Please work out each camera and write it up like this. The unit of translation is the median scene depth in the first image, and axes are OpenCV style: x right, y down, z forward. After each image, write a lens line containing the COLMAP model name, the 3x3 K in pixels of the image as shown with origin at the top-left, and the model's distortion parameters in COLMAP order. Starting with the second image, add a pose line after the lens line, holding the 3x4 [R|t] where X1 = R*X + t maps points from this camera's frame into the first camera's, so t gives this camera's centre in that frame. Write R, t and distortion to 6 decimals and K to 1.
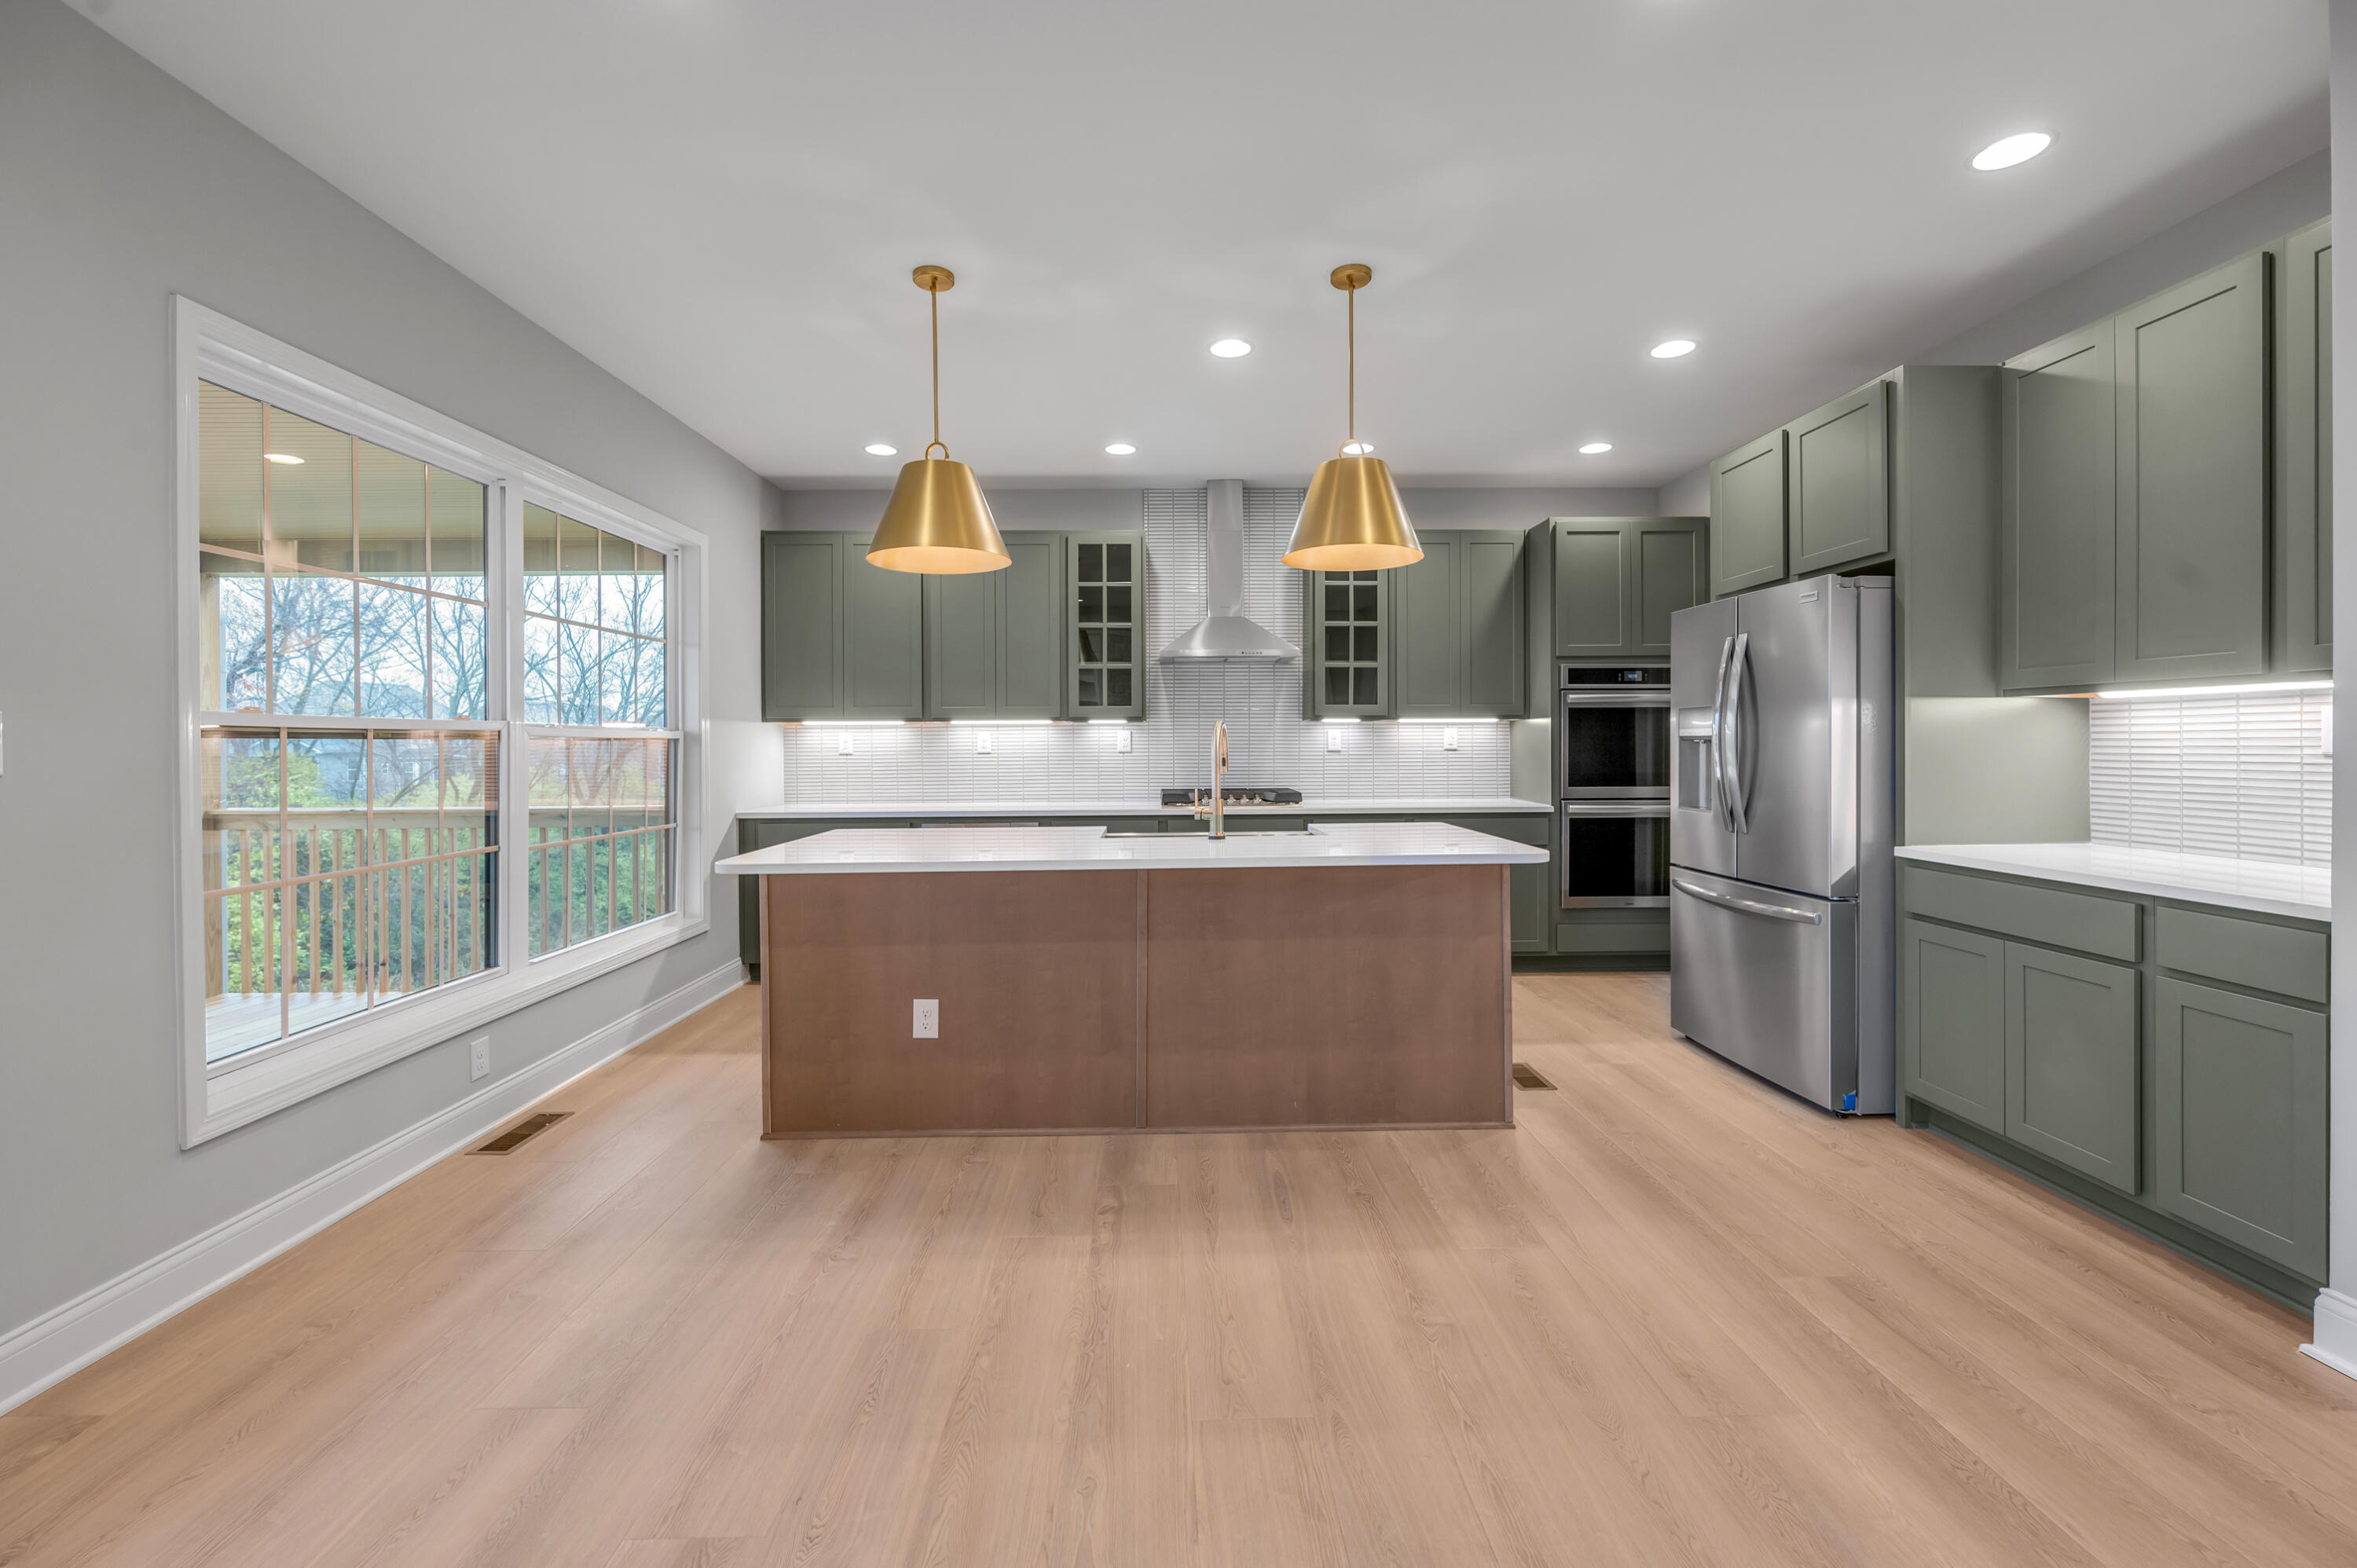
lens RADIAL K [[949.7, 0, 1162.9], [0, 949.7, 744.9], [0, 0, 1]] dist [-0.006047, -0.000308]
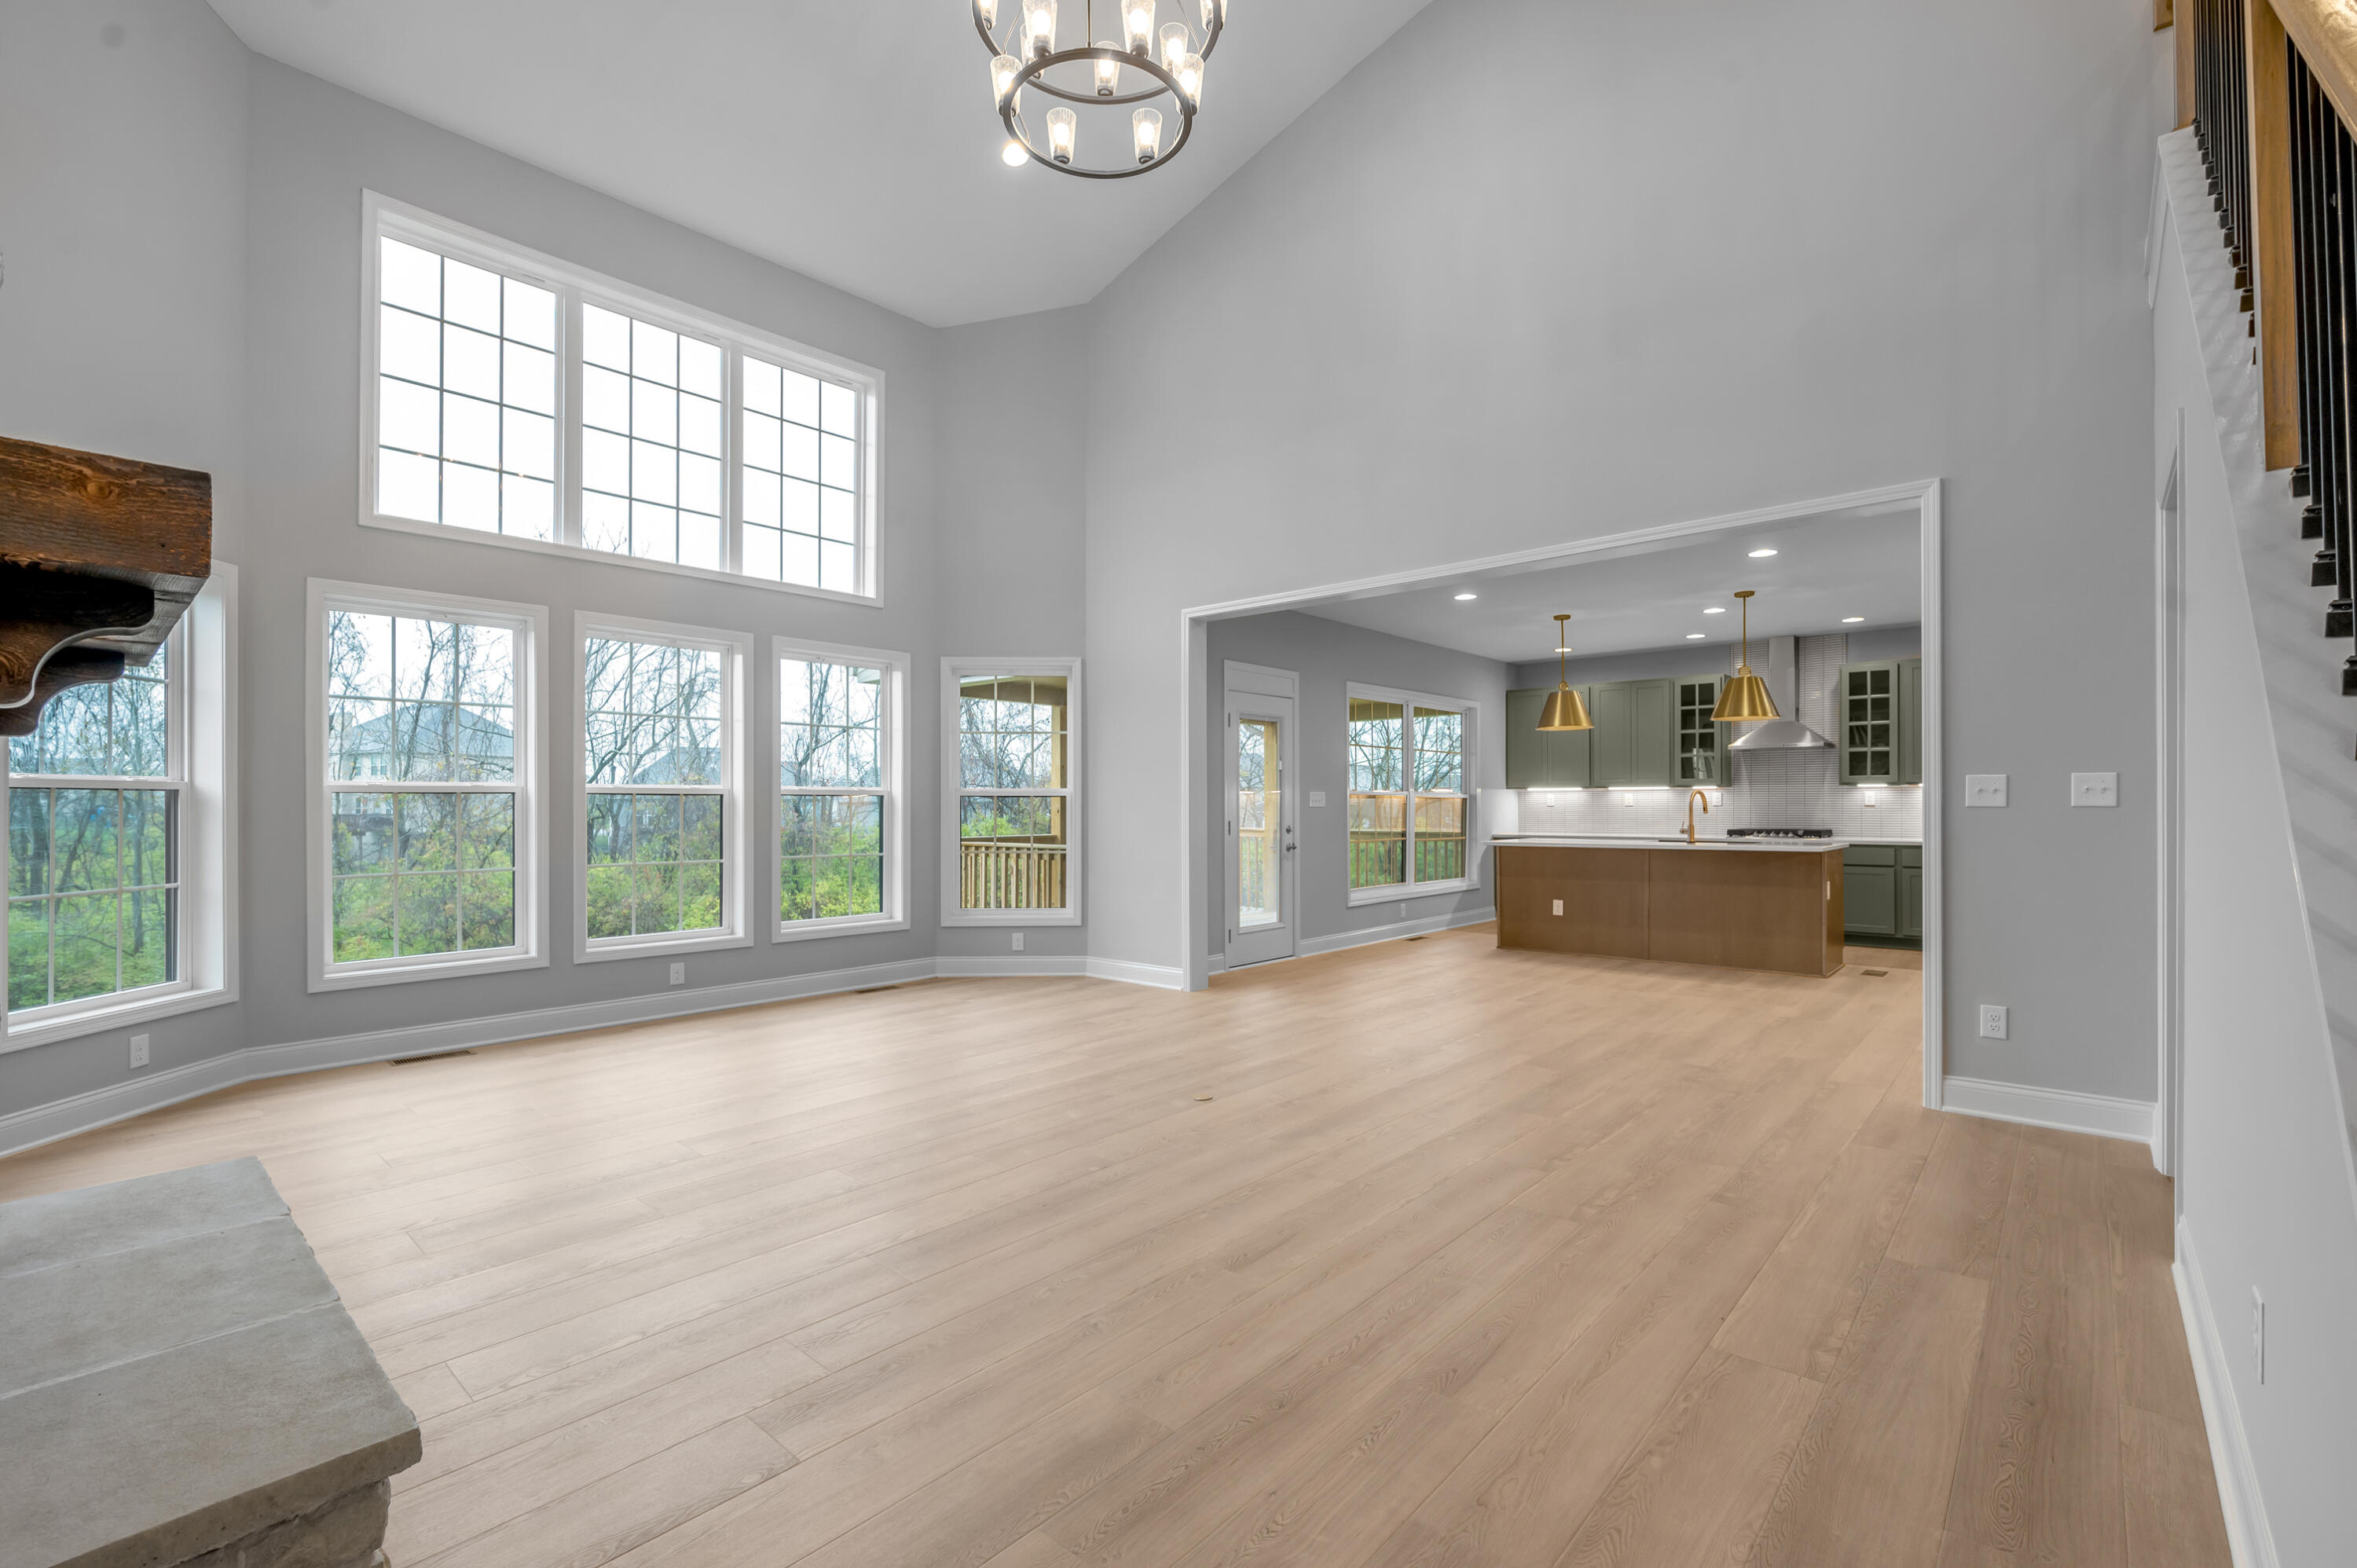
lens RADIAL K [[1020.7, 0, 1187.1], [0, 1020.7, 803.3], [0, 0, 1]] dist [-0.006967, 0.000152]
pose [[0.743741, 0.002307, -0.668464, 0.722118], [-0.002807, 0.999996, 0.000328, 0.008250], [0.668462, 0.001632, 0.743745, -1.466191]]
